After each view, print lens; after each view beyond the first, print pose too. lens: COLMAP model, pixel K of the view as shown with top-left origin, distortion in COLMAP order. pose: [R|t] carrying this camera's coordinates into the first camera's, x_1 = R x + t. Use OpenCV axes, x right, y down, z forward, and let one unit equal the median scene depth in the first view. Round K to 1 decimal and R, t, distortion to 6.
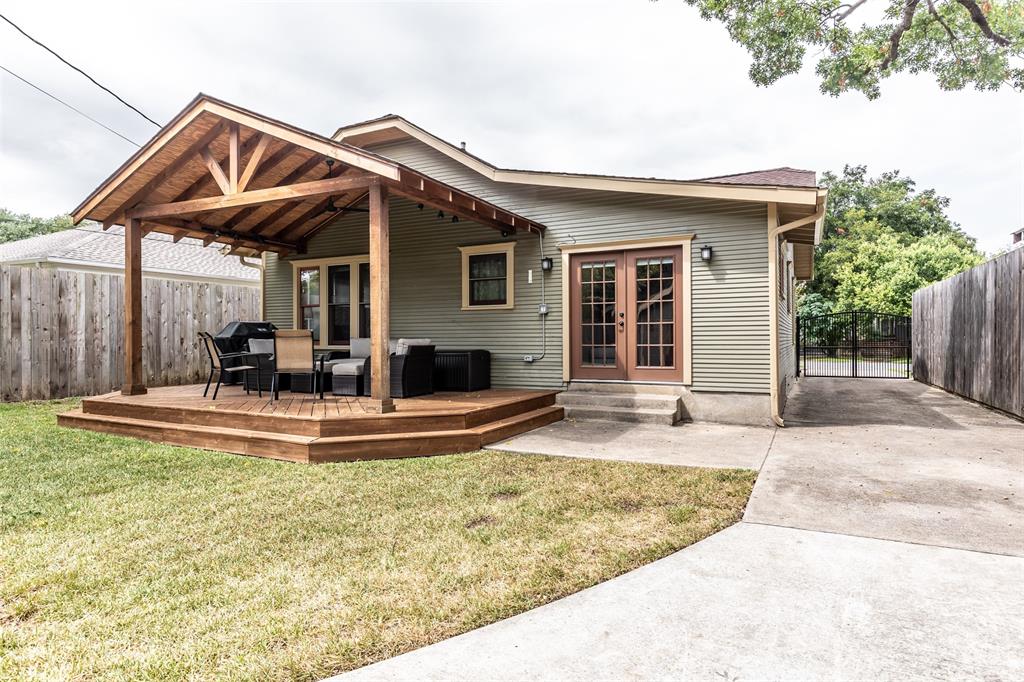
lens RADIAL K [[583.3, 0, 510.9], [0, 583.3, 341.5], [0, 0, 1]] dist [0.000025, -0.000036]
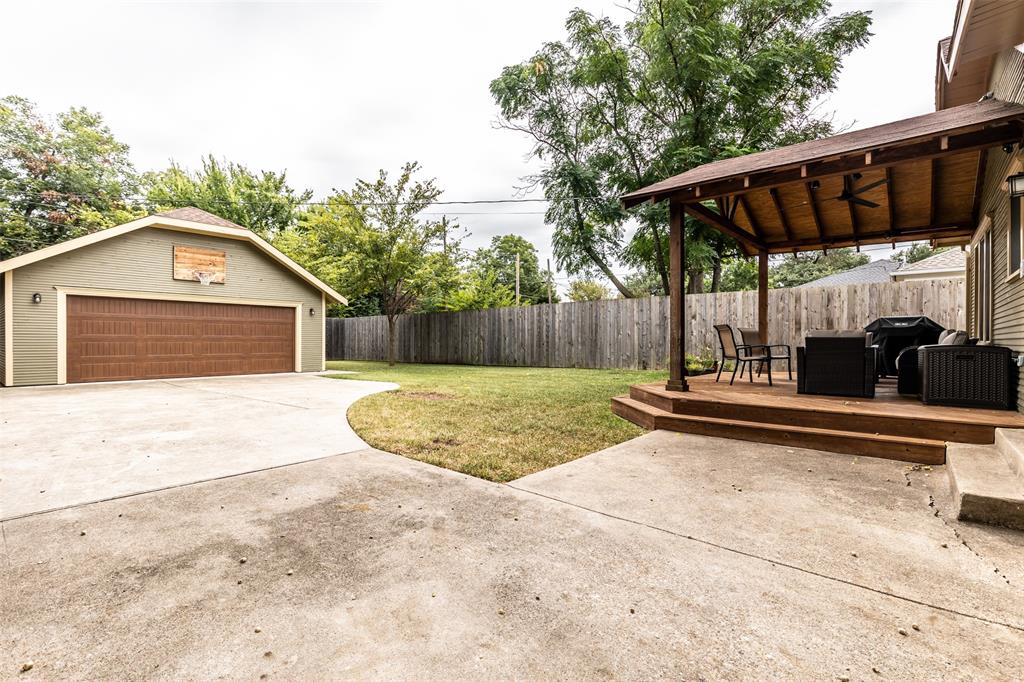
lens RADIAL K [[499.2, 0, 510.3], [0, 499.2, 340.3], [0, 0, 1]] dist [-0.001459, -0.000165]
pose [[-0.216215, 0.013144, -0.976257, 0.505167], [-0.000783, 0.999907, 0.013636, -0.009852], [0.976346, 0.003712, -0.216184, 0.524038]]
